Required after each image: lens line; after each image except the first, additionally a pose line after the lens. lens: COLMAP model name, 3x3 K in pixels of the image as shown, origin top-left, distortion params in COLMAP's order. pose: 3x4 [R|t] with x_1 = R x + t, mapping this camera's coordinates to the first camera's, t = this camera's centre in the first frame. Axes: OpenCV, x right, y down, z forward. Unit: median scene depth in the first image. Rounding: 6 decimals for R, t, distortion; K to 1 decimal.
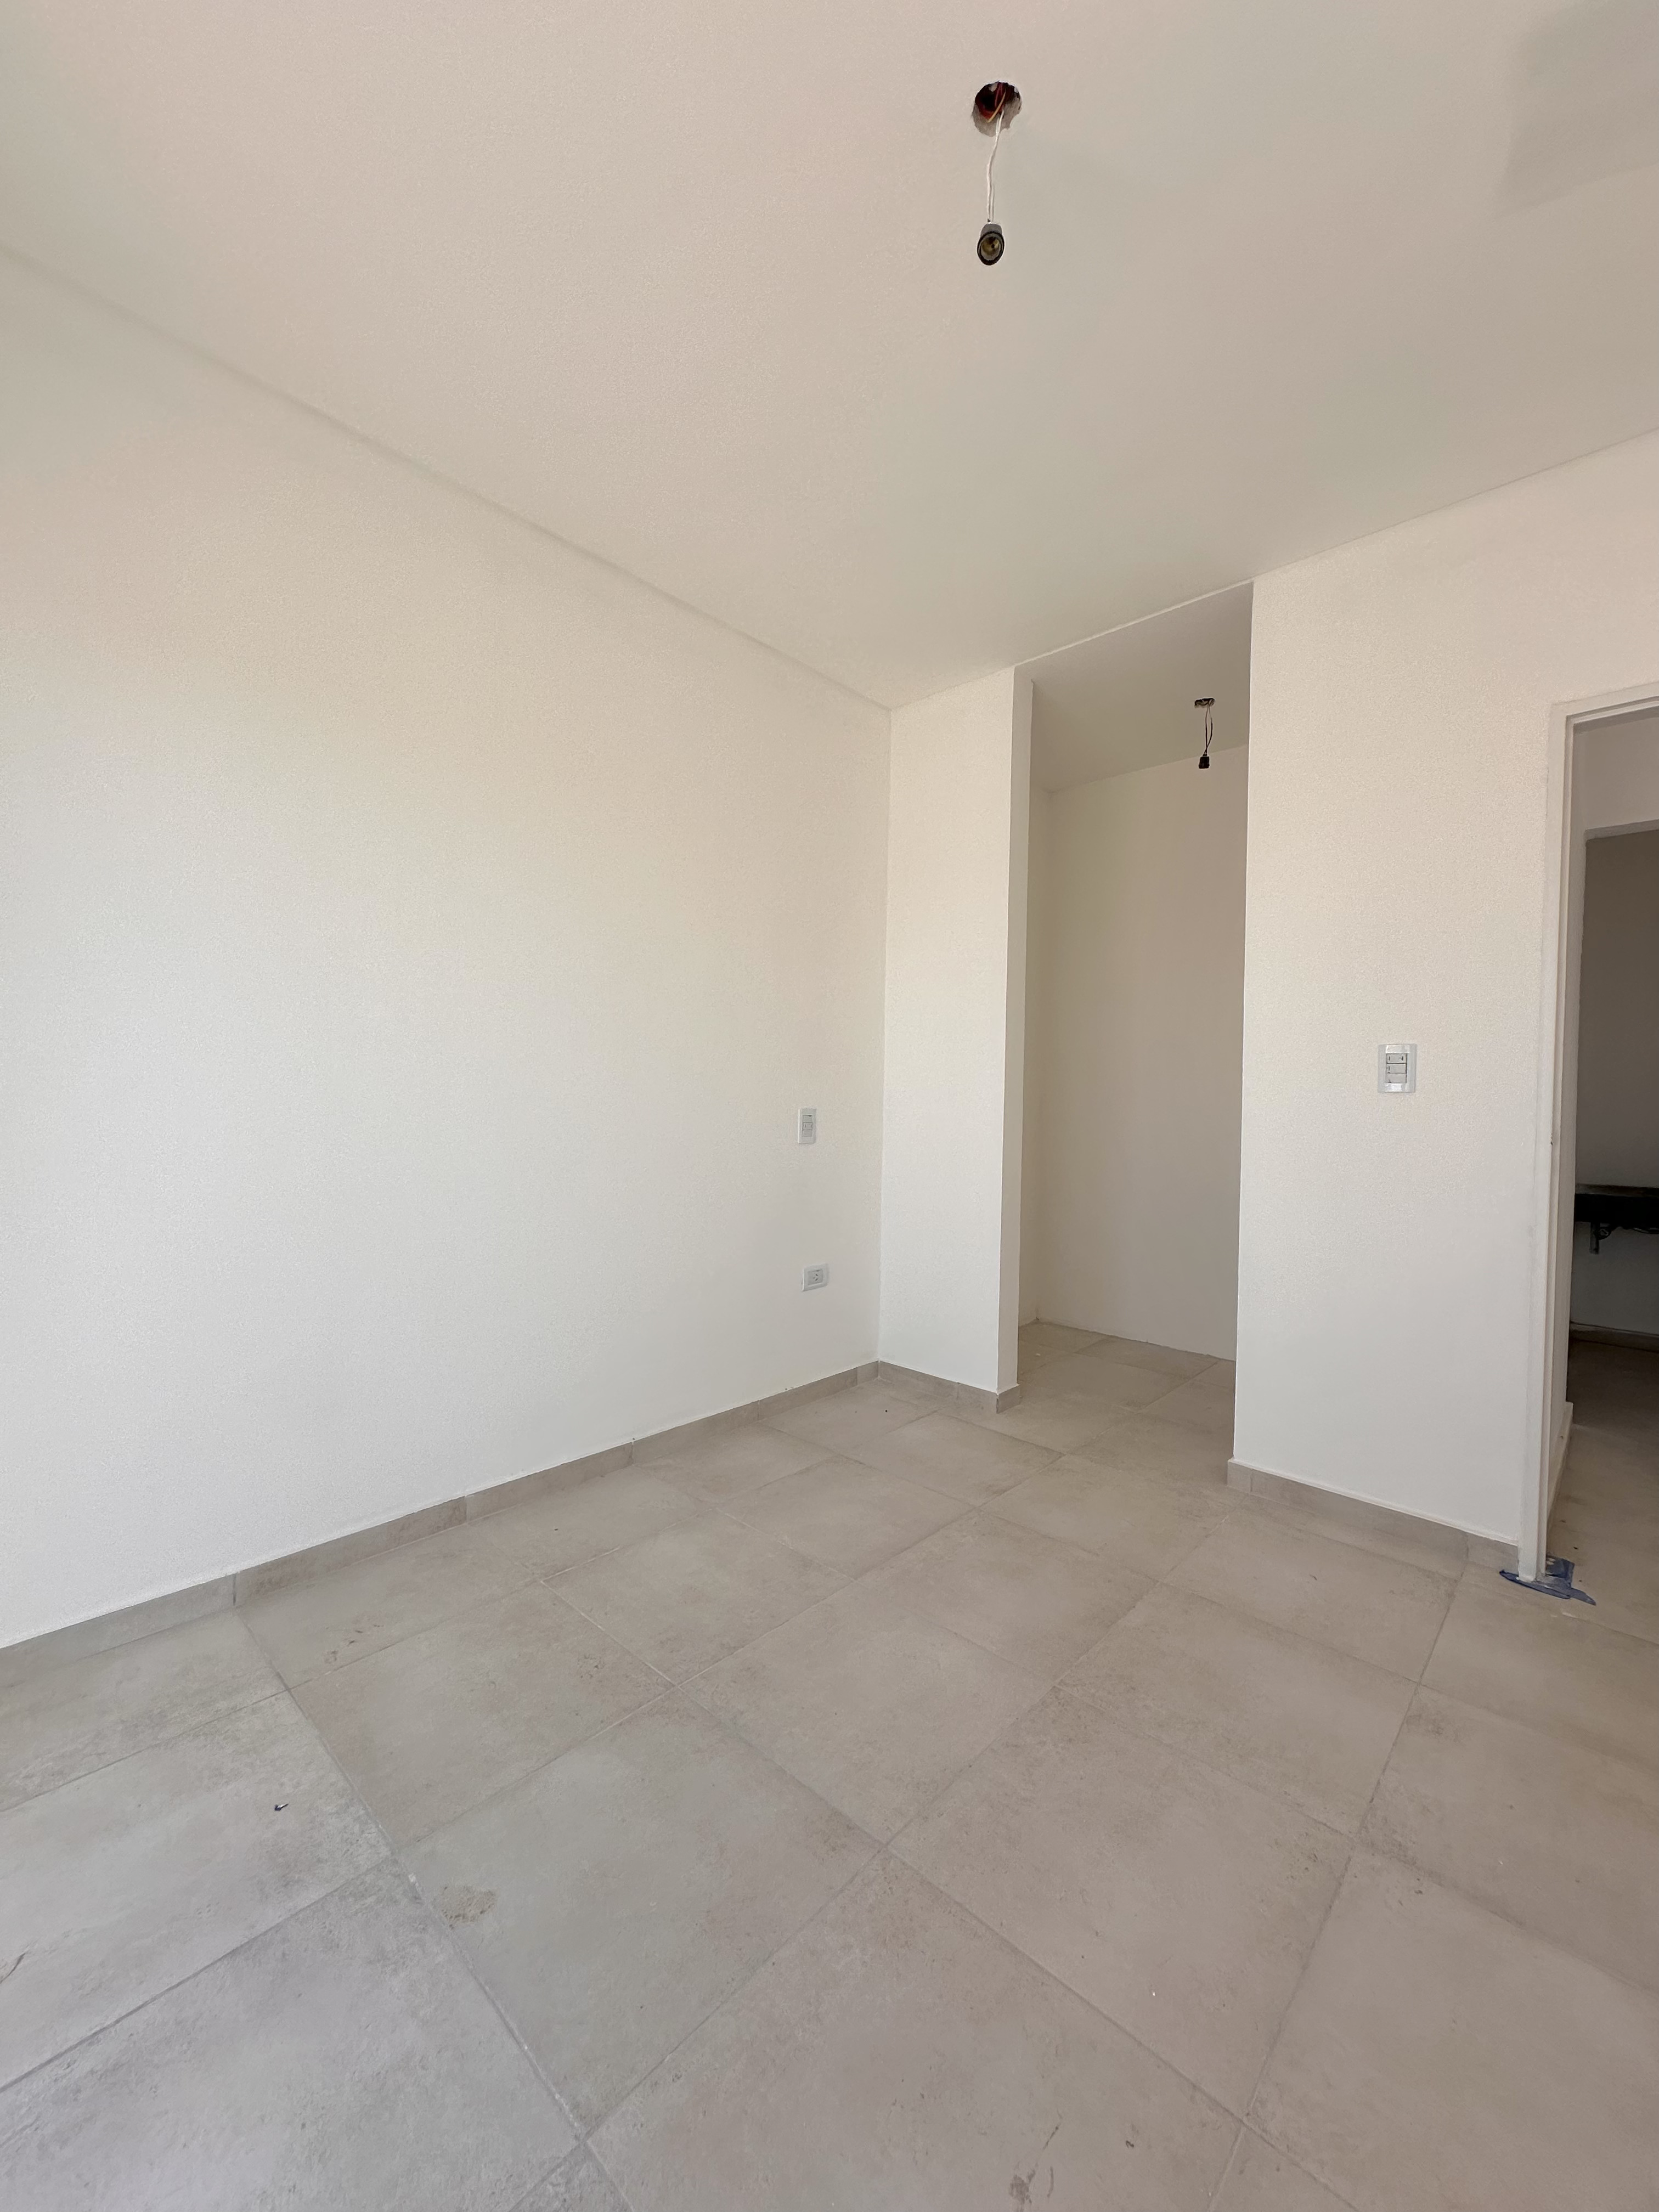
lens RADIAL K [[876.6, 0, 818.3], [0, 876.6, 1122.0], [0, 0, 1]] dist [-0.005209, 0.001435]
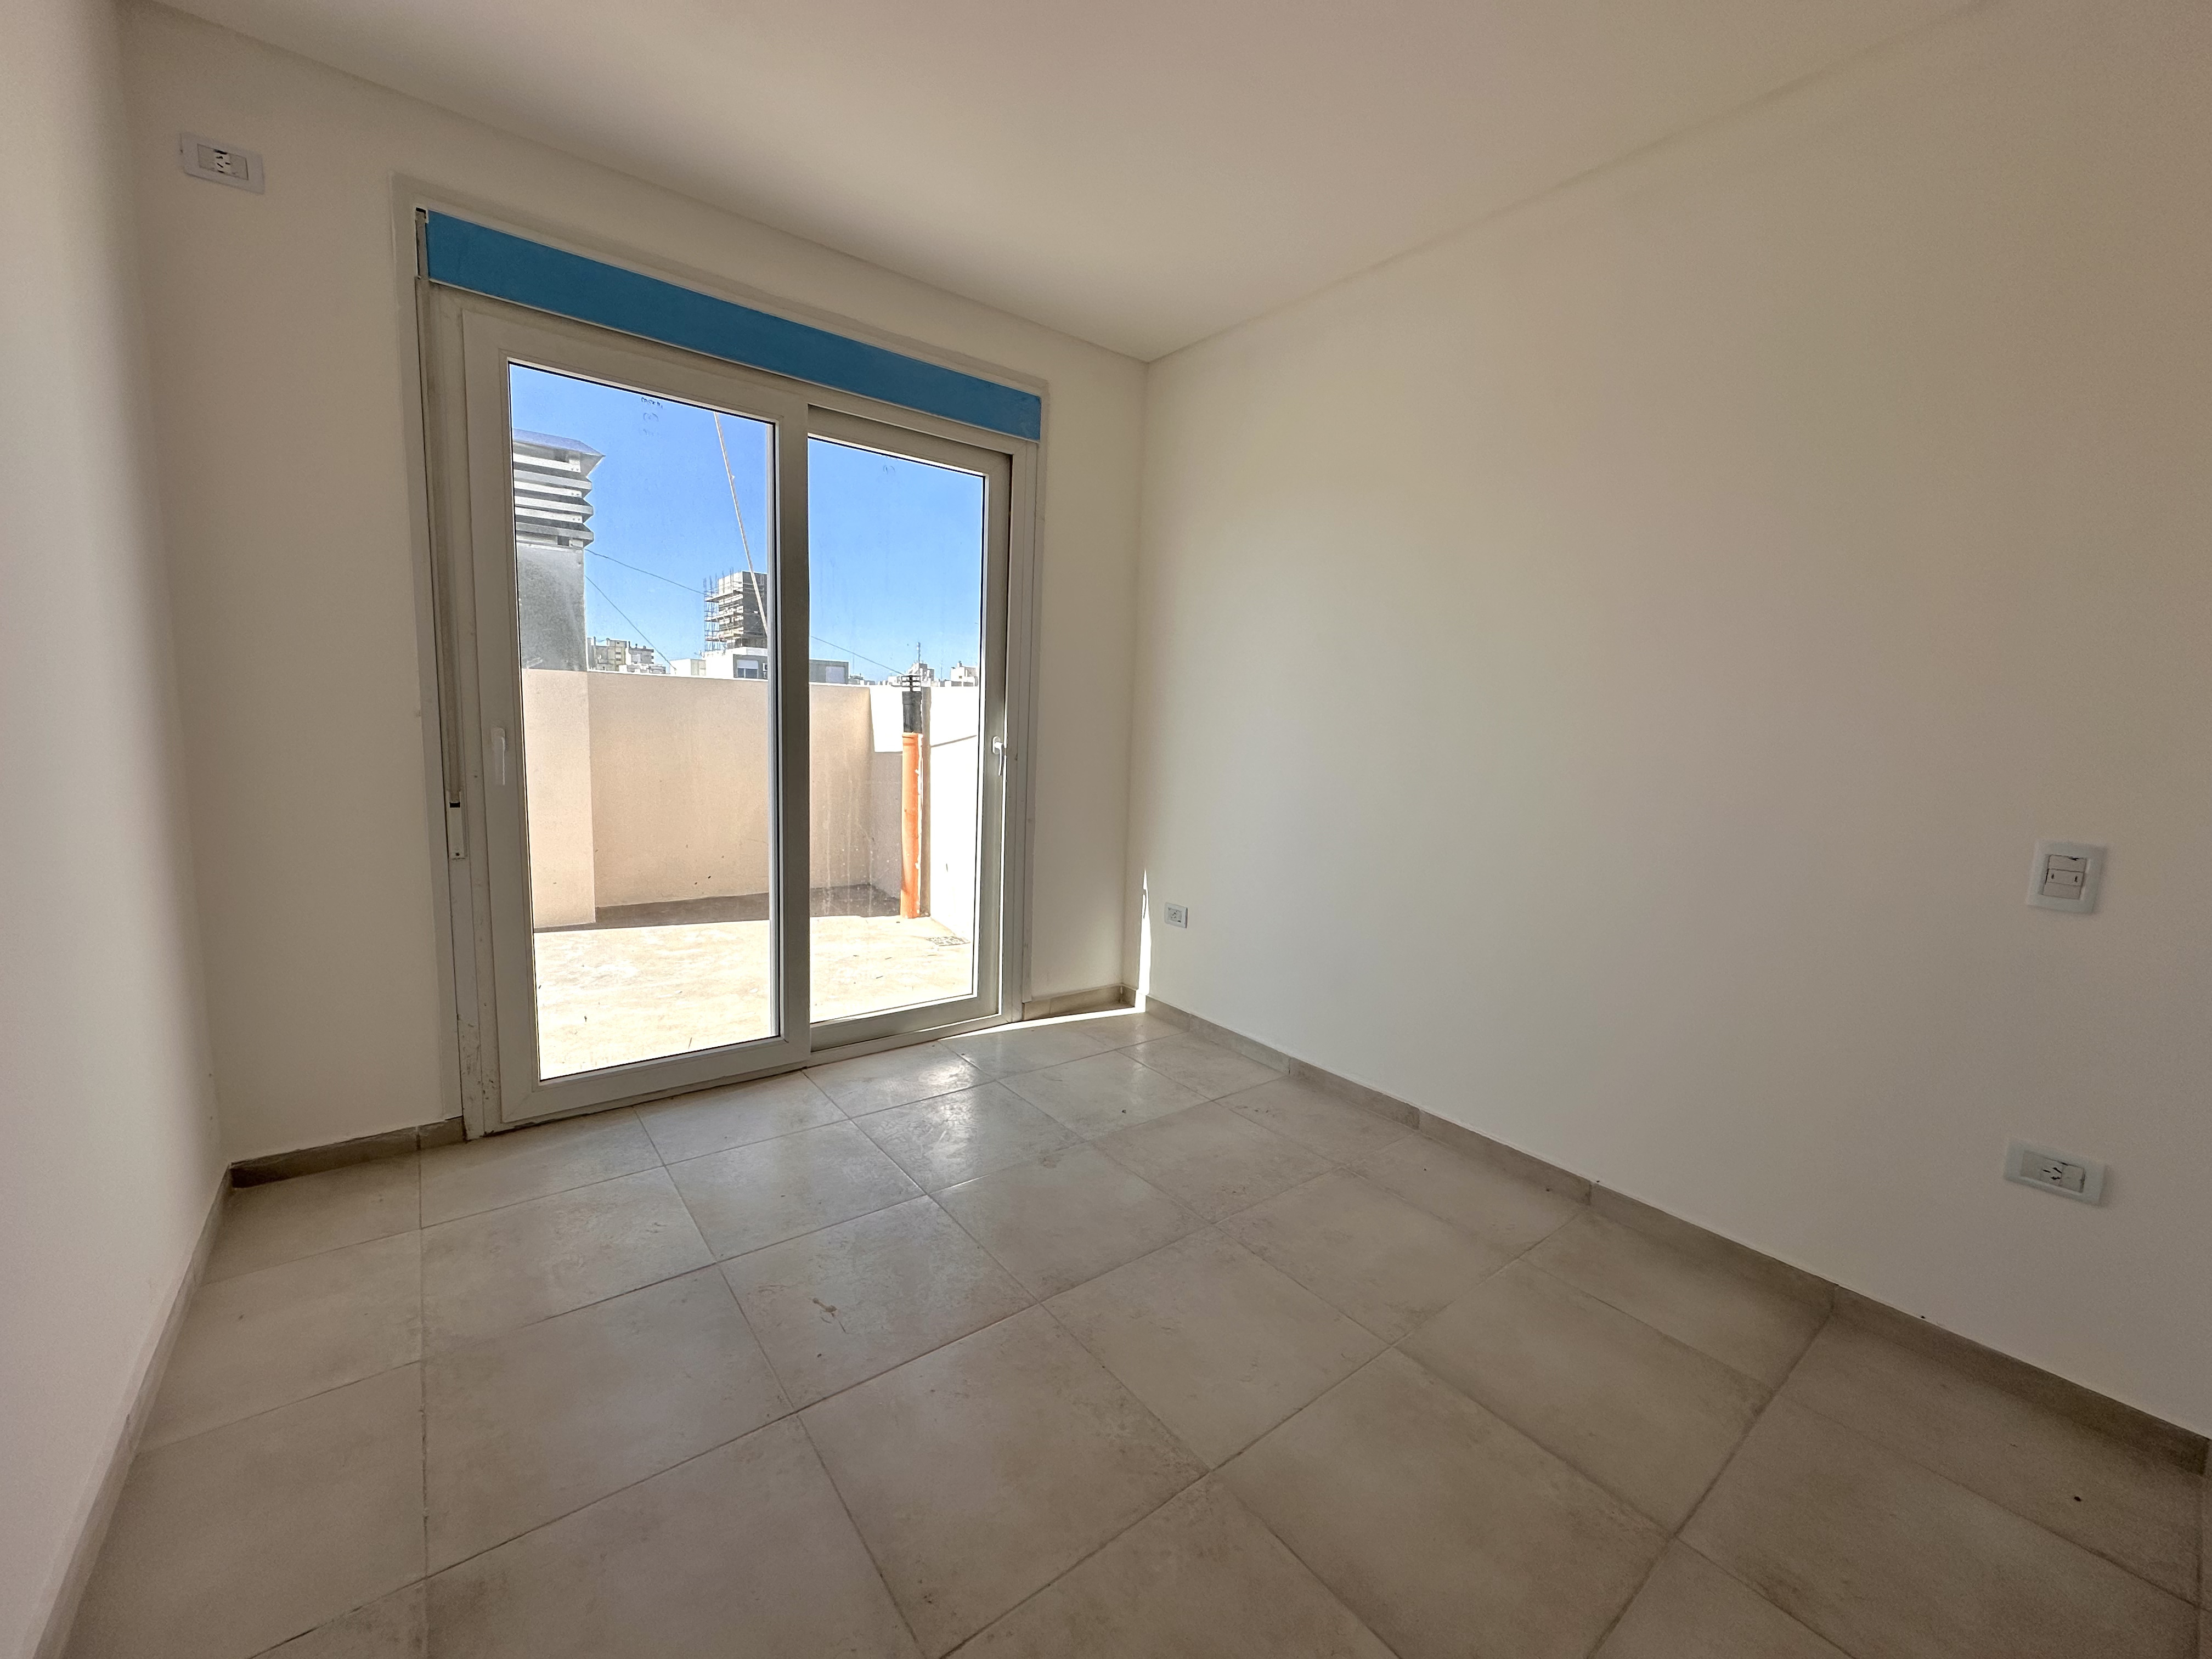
lens RADIAL K [[876.6, 0, 1120.7], [0, 876.6, 842.3], [0, 0, 1]] dist [-0.005209, 0.001435]
pose [[-0.140946, 0.115538, -0.983252, 1.015201], [-0.076111, 0.988963, 0.127119, -0.068258], [0.987087, 0.092753, -0.130597, 0.932332]]
